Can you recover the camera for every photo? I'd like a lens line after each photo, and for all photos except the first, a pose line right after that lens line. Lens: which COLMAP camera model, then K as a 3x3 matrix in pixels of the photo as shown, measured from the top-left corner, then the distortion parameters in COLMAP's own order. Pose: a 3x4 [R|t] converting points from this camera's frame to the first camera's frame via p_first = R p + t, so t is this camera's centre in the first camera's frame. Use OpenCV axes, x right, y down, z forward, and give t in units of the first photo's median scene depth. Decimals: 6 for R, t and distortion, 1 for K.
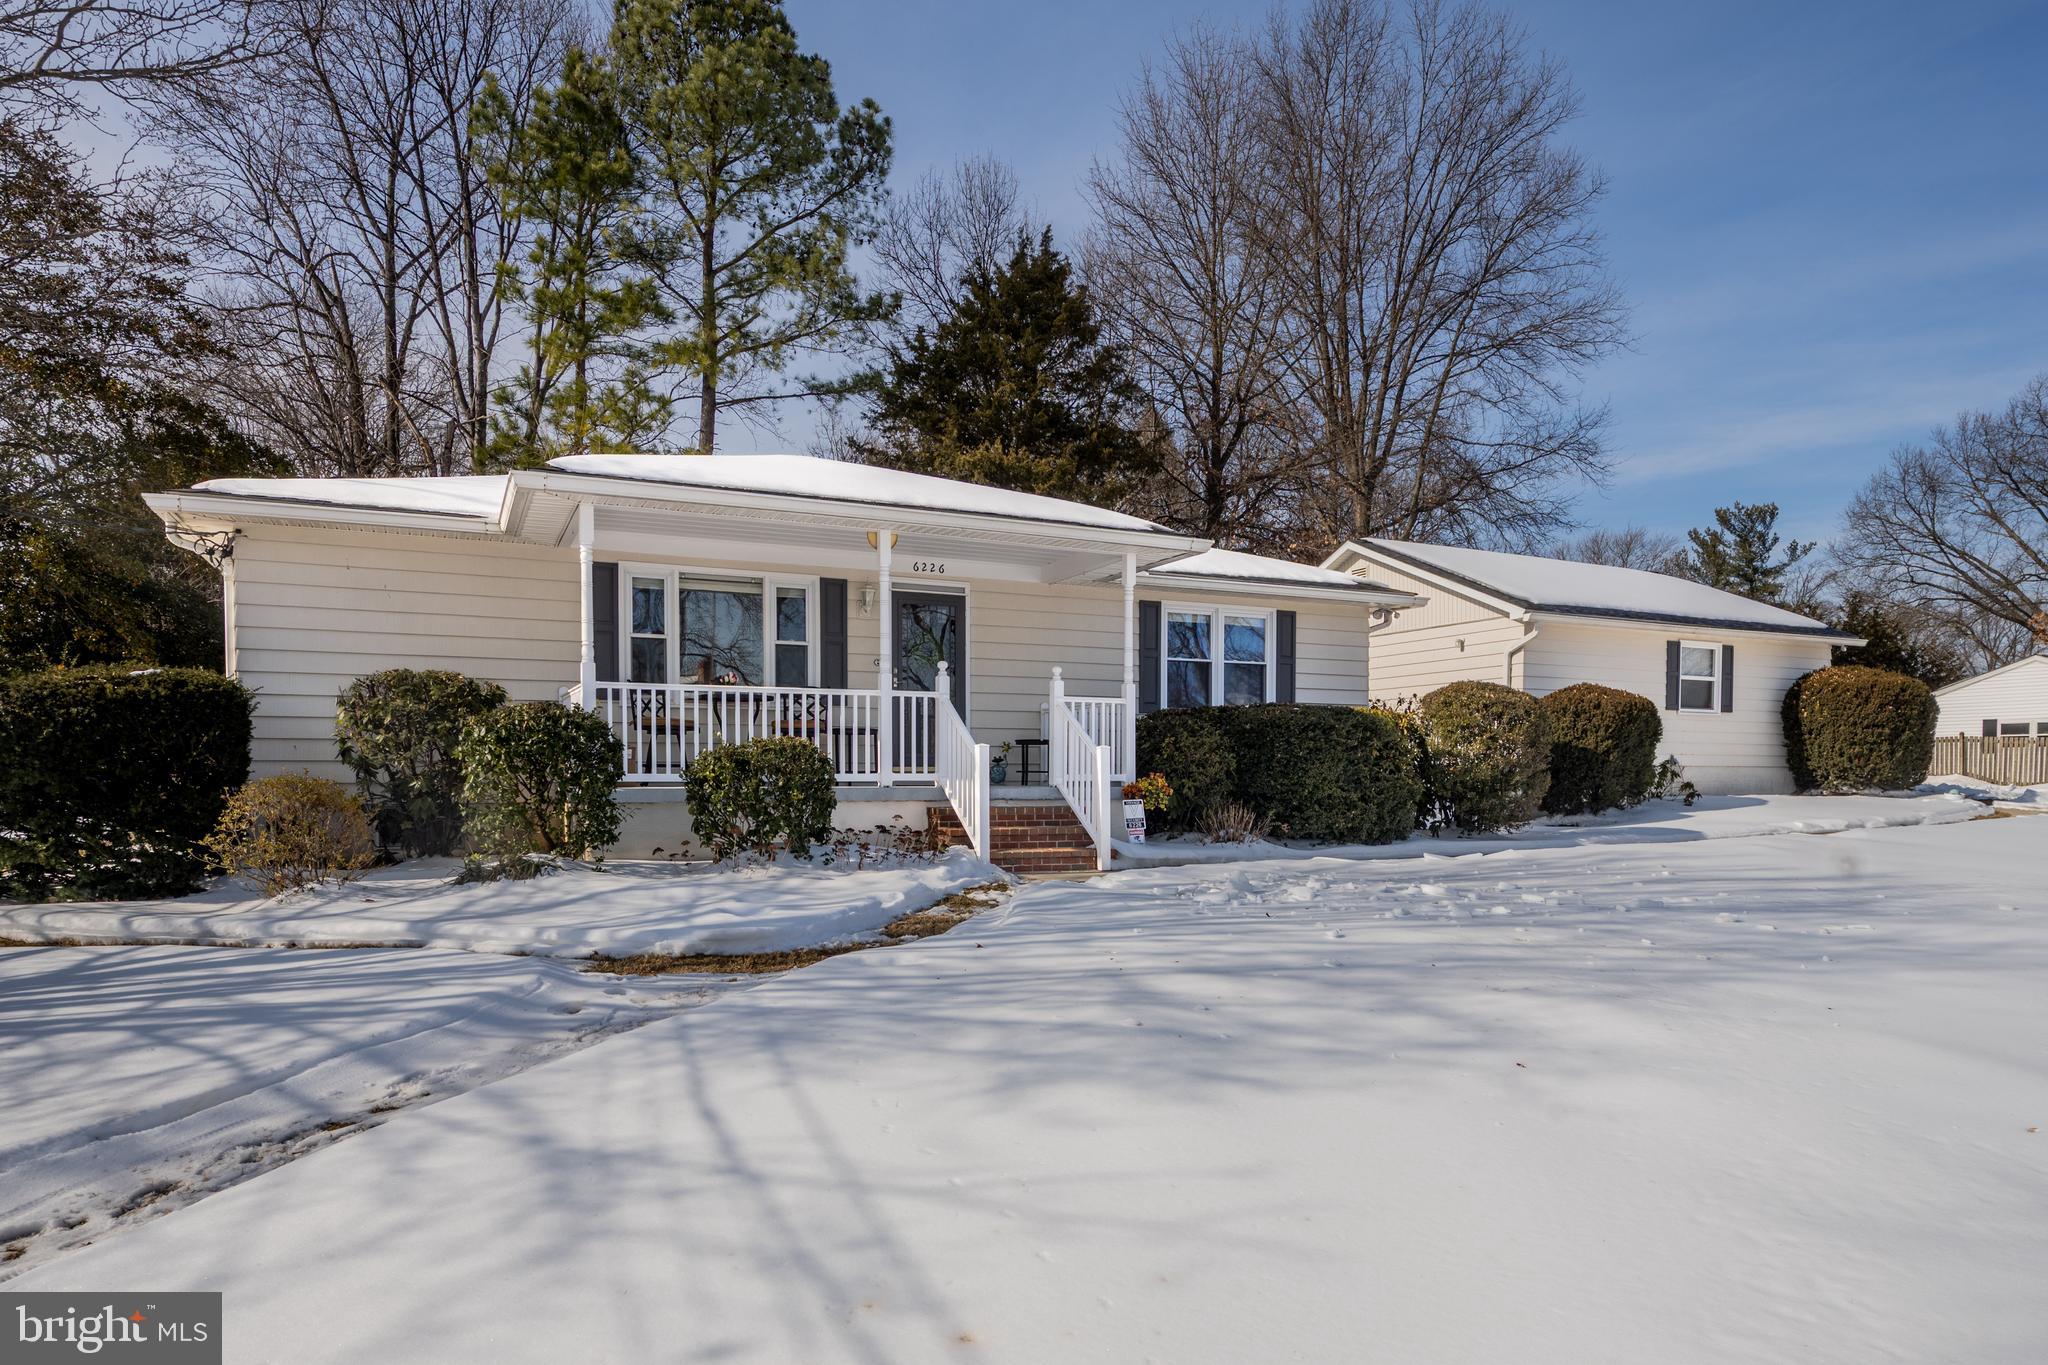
lens RADIAL K [[1058.3, 0, 1026.7], [0, 1058.3, 687.1], [0, 0, 1]] dist [-0.005487, -0.000372]
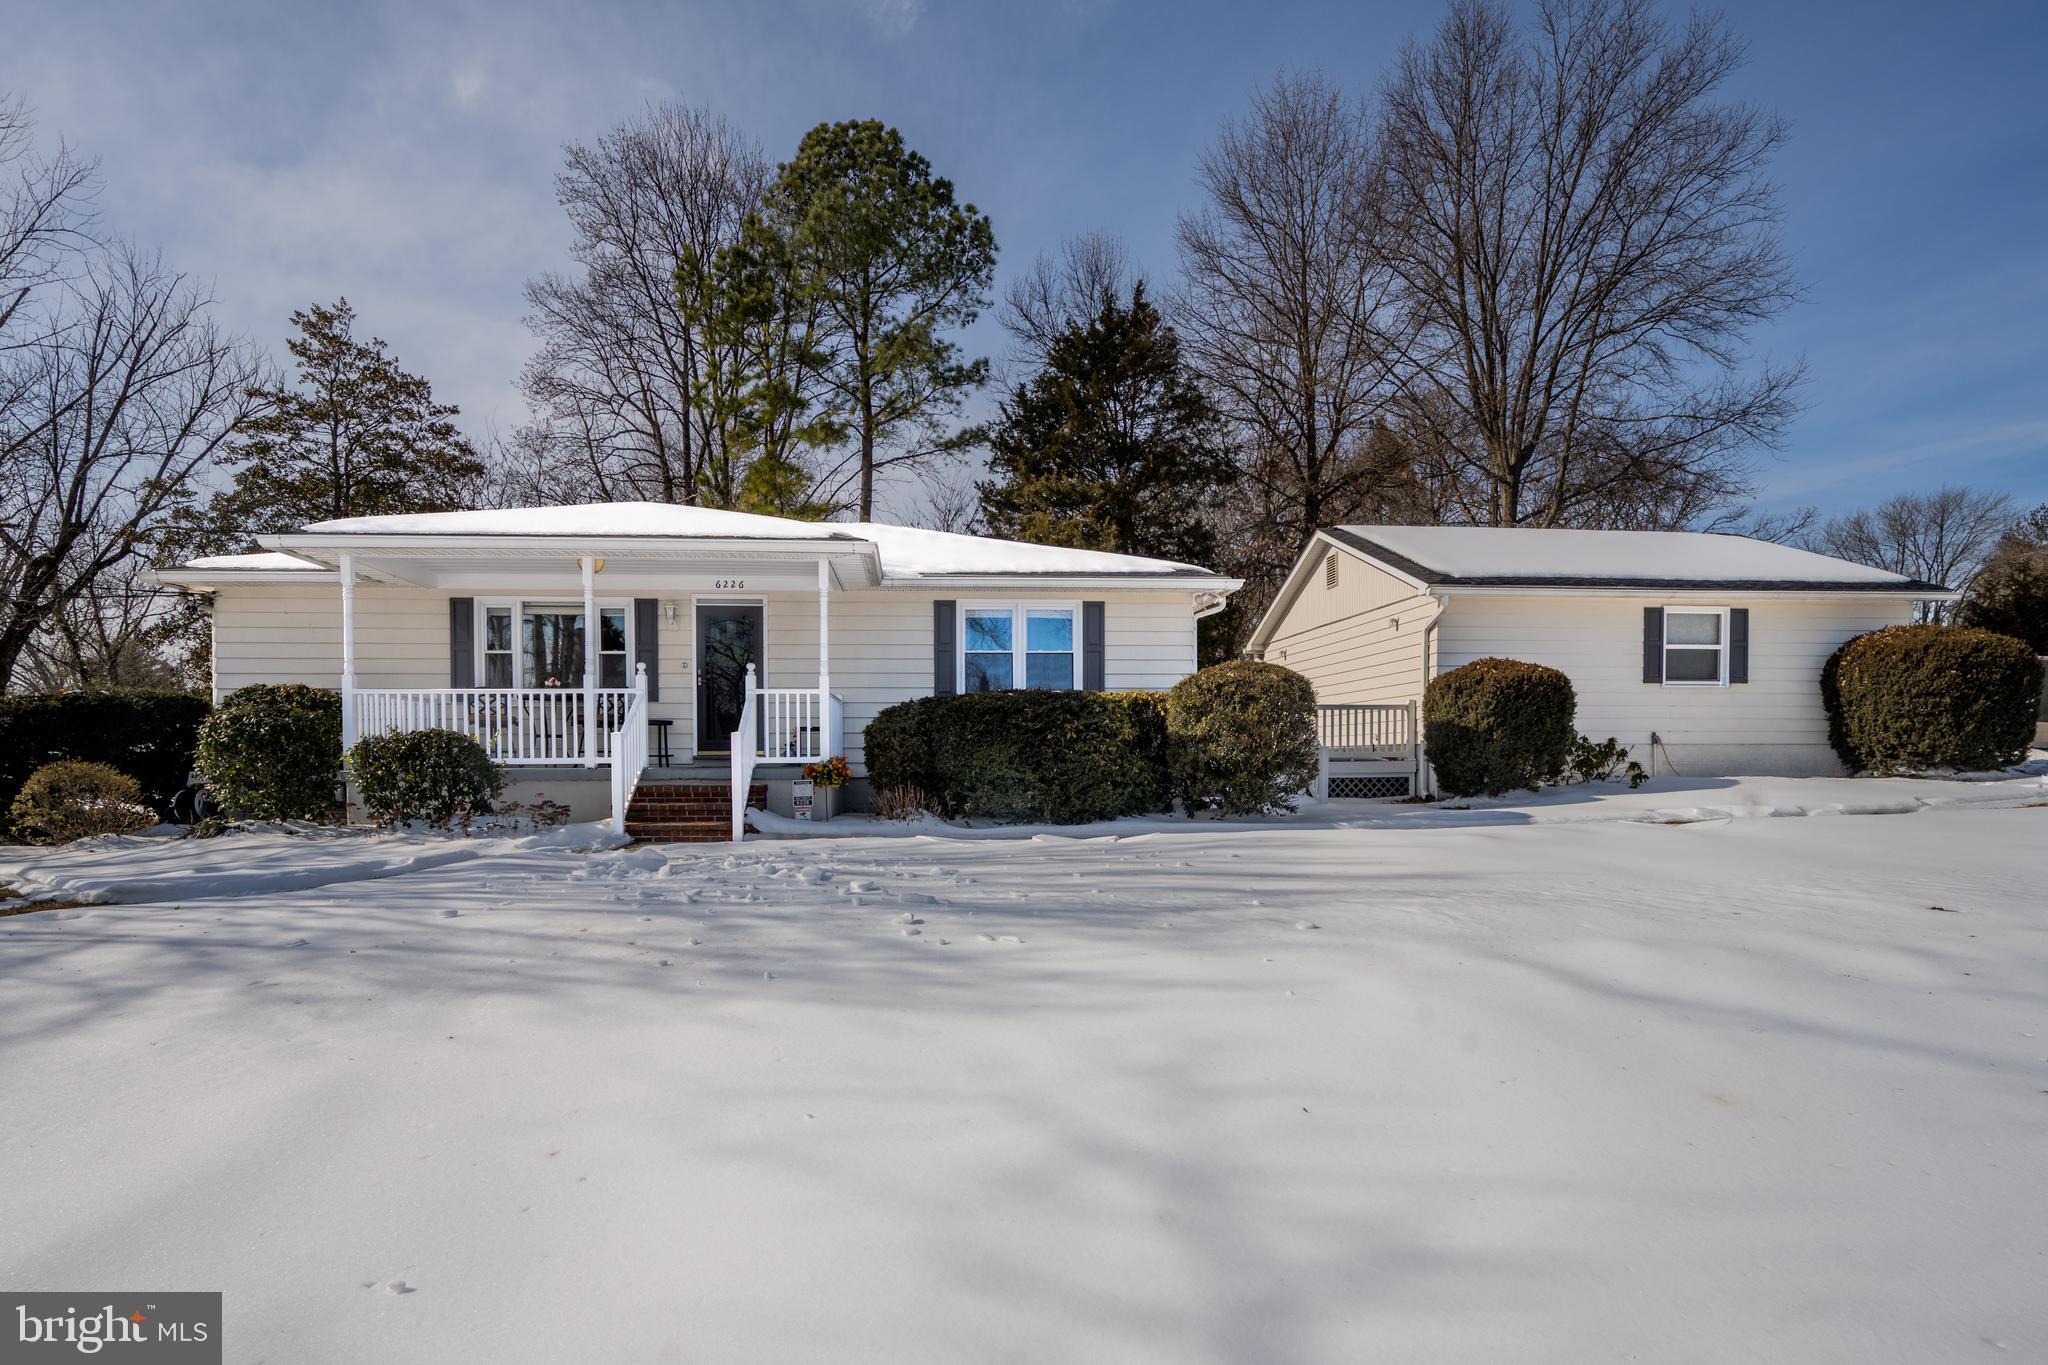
lens RADIAL K [[862.2, 0, 1024.0], [0, 862.2, 682.5], [0, 0, 1]] dist [-0.000664, -0.000188]
pose [[0.946530, -0.032374, -0.320988, 0.454008], [0.031422, 0.999473, -0.008146, 0.013743], [0.321082, -0.002376, 0.947048, 0.159794]]
